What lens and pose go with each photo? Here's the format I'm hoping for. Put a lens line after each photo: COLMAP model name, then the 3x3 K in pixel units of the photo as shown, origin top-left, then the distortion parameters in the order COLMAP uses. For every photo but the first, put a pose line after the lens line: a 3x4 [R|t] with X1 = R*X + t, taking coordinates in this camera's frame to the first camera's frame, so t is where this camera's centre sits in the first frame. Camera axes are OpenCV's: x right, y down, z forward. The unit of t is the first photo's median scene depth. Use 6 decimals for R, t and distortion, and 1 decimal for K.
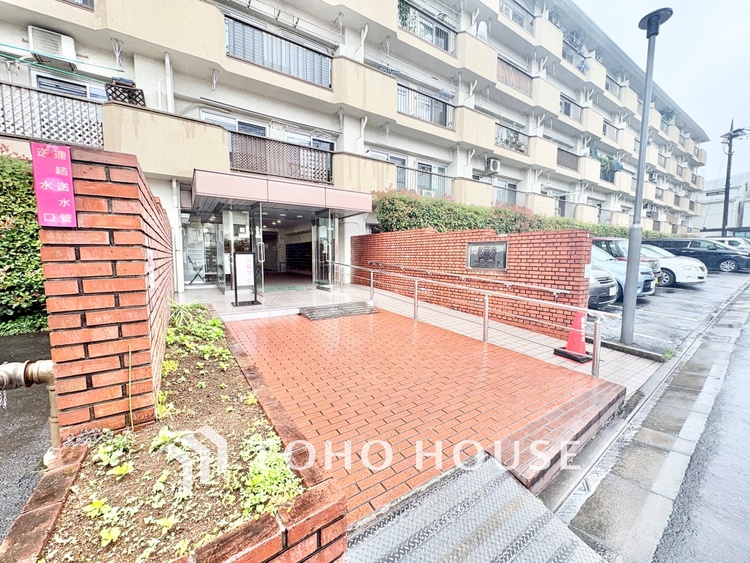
lens RADIAL K [[298.9, 0, 375.9], [0, 298.9, 281.1], [0, 0, 1]] dist [-0.000148, -0.000099]
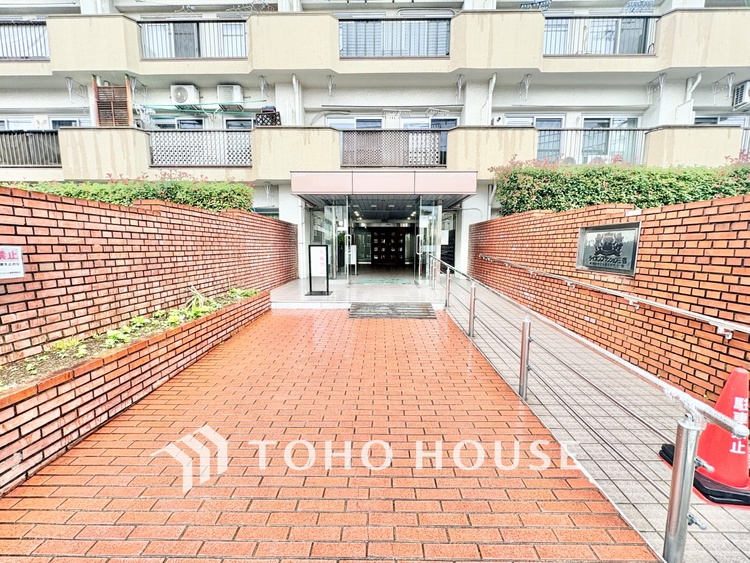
lens RADIAL K [[298.9, 0, 375.9], [0, 298.9, 281.1], [0, 0, 1]] dist [-0.000148, -0.000099]
pose [[0.826256, 0.063728, -0.559678, 0.212668], [-0.047143, 0.997917, 0.044030, -0.016117], [0.561319, -0.009995, 0.827539, 0.157137]]
